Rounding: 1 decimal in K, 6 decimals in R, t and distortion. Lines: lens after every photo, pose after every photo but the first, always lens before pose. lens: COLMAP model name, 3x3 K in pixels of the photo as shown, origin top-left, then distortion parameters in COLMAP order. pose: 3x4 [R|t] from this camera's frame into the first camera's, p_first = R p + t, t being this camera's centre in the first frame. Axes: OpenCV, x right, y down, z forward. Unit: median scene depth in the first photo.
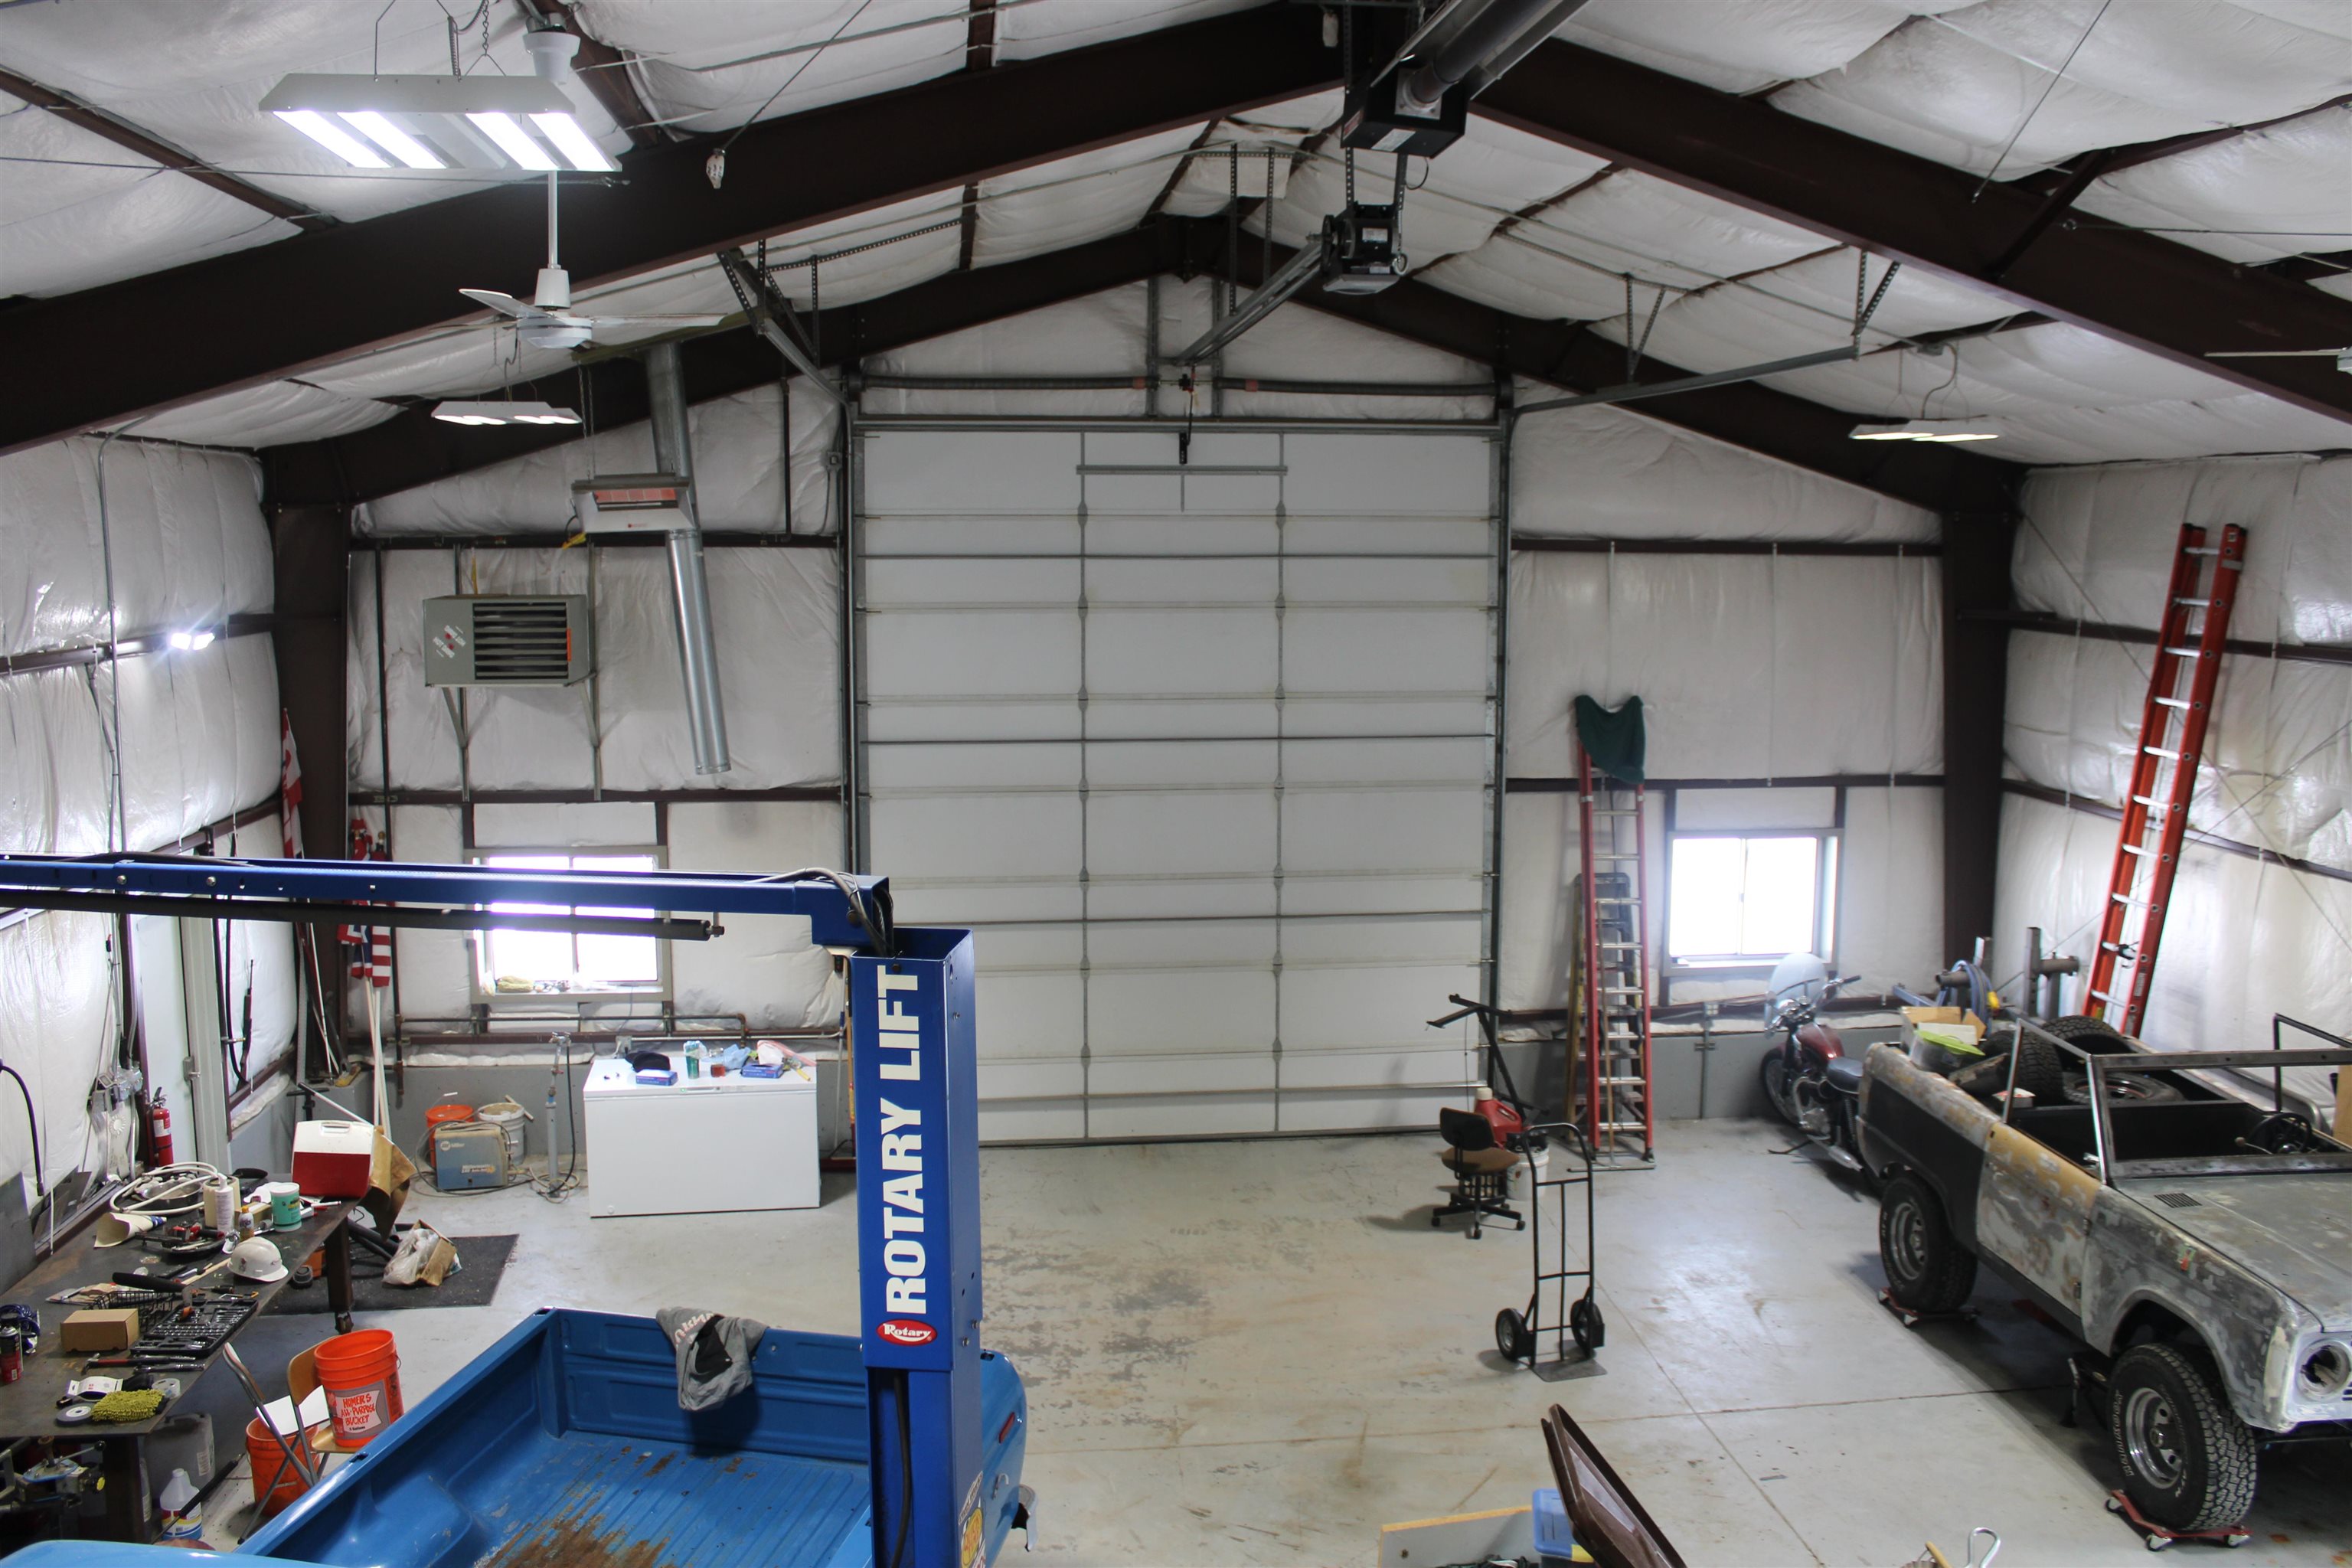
lens RADIAL K [[2075.6, 0, 1176.0], [0, 2075.6, 784.0], [0, 0, 1]] dist [-0.114216, 0.137758]
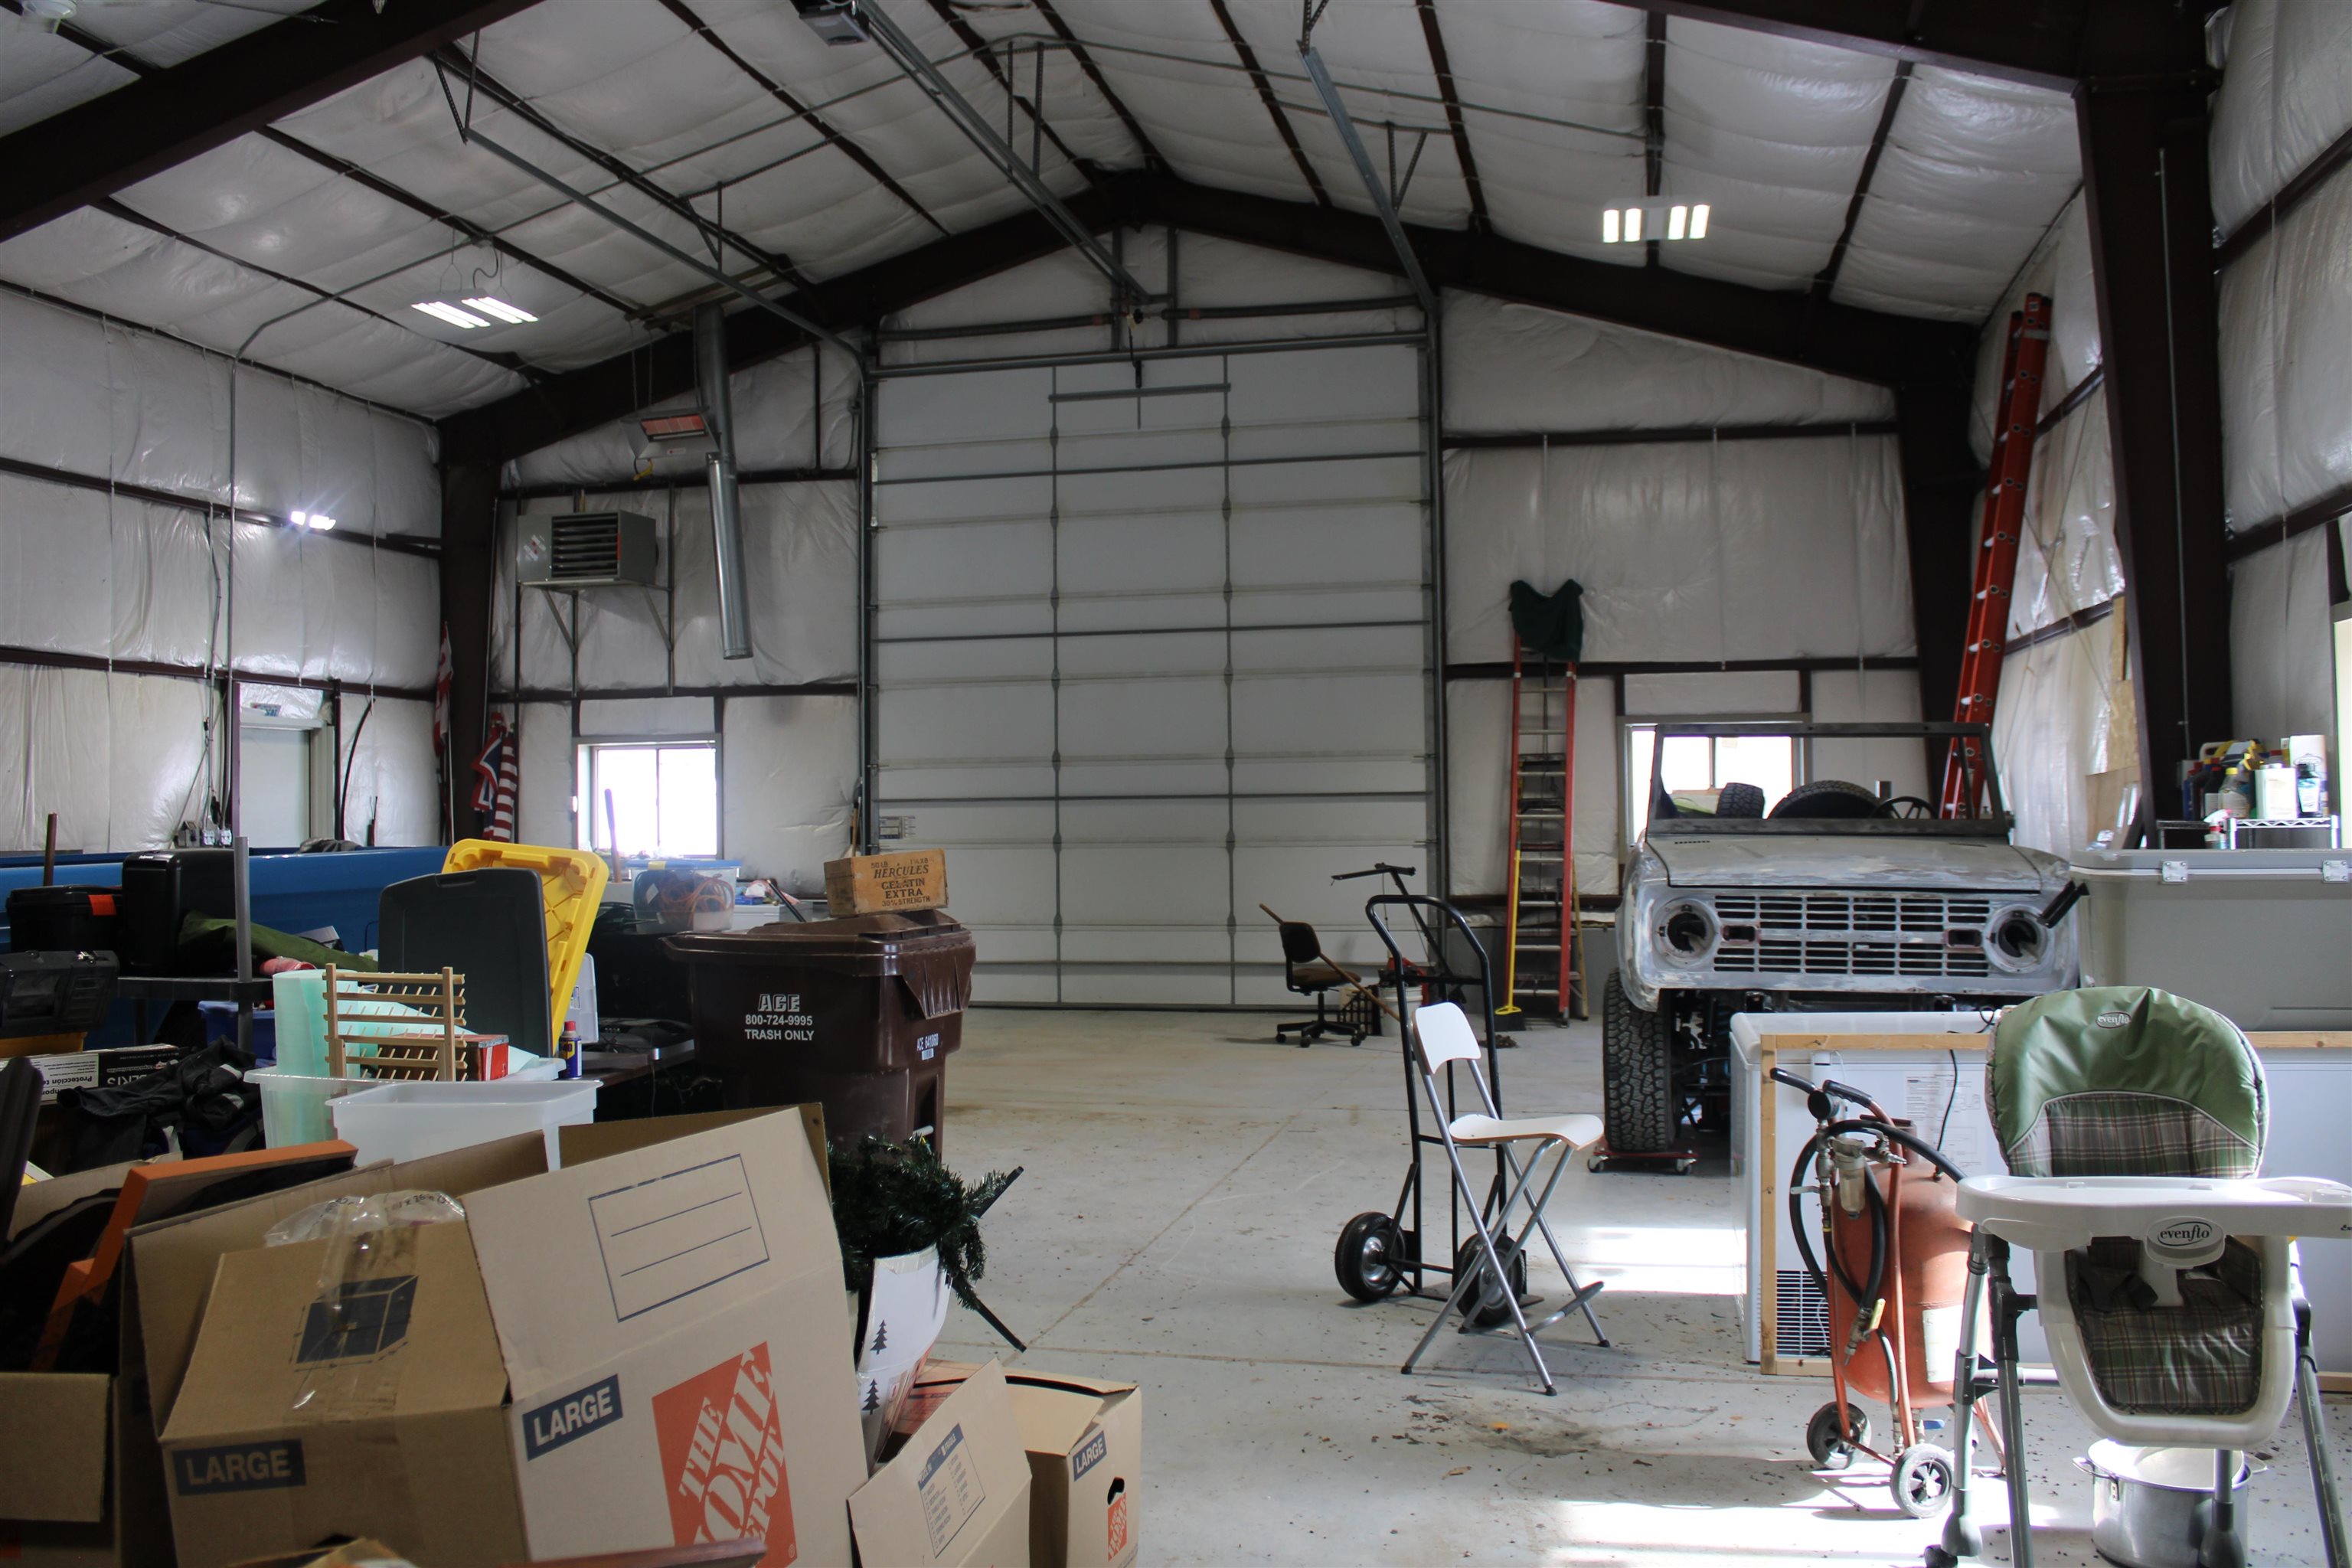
lens RADIAL K [[2075.6, 0, 1176.0], [0, 2075.6, 784.0], [0, 0, 1]] dist [-0.114216, 0.137758]
pose [[0.935079, -0.020001, -0.353876, 0.413732], [-0.035295, 0.988190, -0.149115, 0.224661], [0.352679, 0.151924, 0.923329, -0.000602]]
